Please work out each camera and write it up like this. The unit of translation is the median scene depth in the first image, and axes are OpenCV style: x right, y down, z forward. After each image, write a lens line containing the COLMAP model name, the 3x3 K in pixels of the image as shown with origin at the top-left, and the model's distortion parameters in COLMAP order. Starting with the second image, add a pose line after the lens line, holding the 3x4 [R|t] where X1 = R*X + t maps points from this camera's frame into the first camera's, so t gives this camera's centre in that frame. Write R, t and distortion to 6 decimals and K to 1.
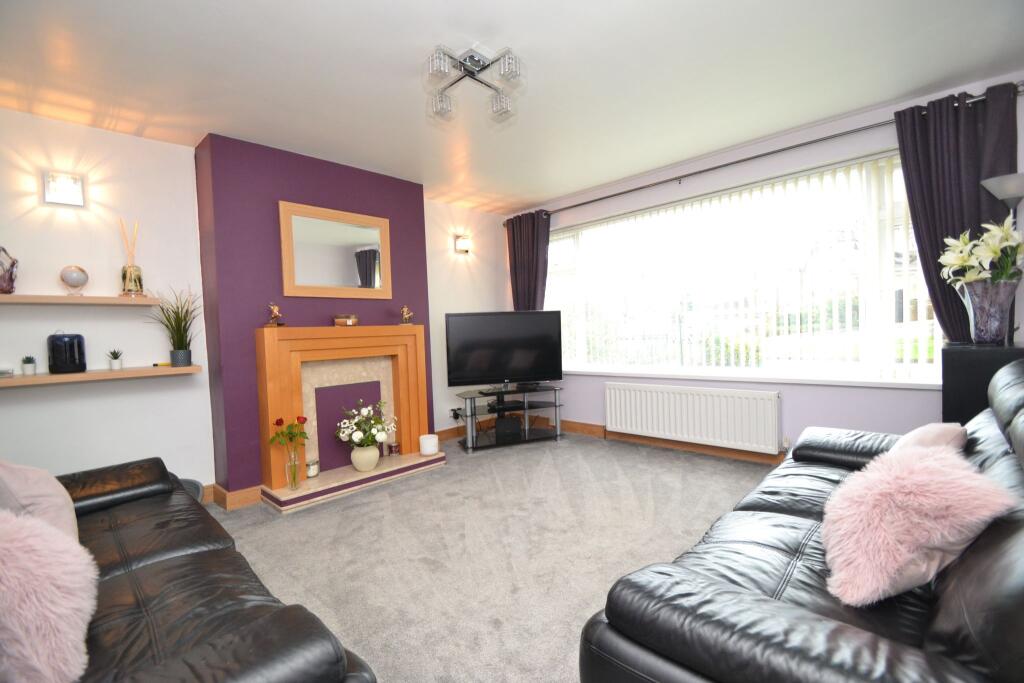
lens RADIAL K [[455.8, 0, 504.4], [0, 455.8, 345.5], [0, 0, 1]] dist [0.023806, -0.023699]
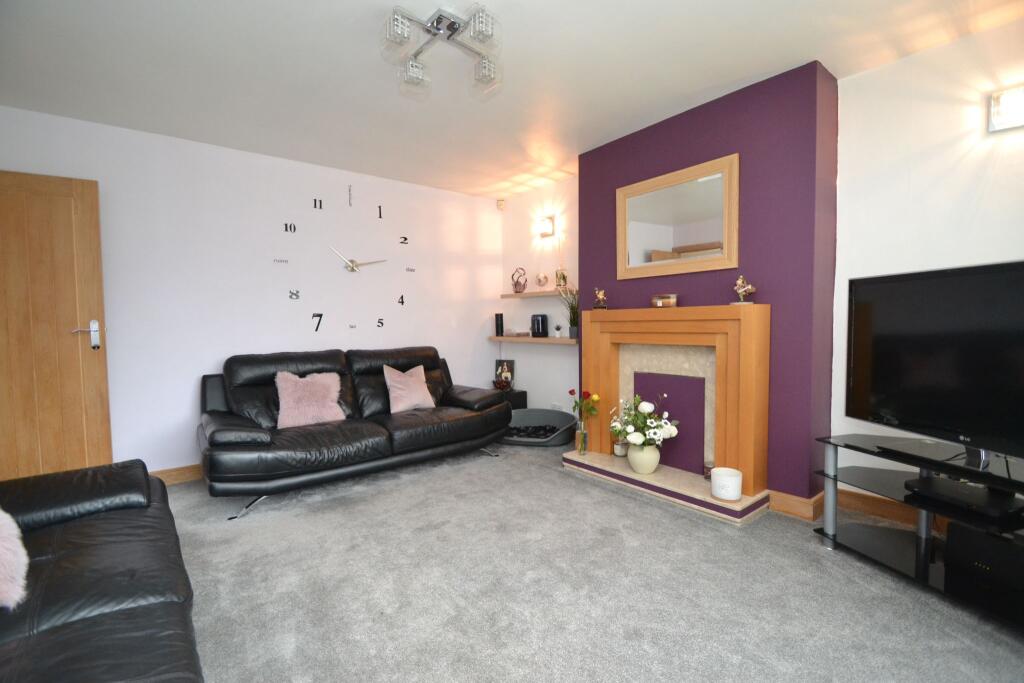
lens RADIAL K [[455.8, 0, 504.4], [0, 455.8, 345.5], [0, 0, 1]] dist [0.023806, -0.023699]
pose [[-0.130615, 0.086855, -0.987621, 0.574231], [-0.015185, 0.995863, 0.089588, -0.044899], [0.991317, 0.026699, -0.128756, 0.831040]]
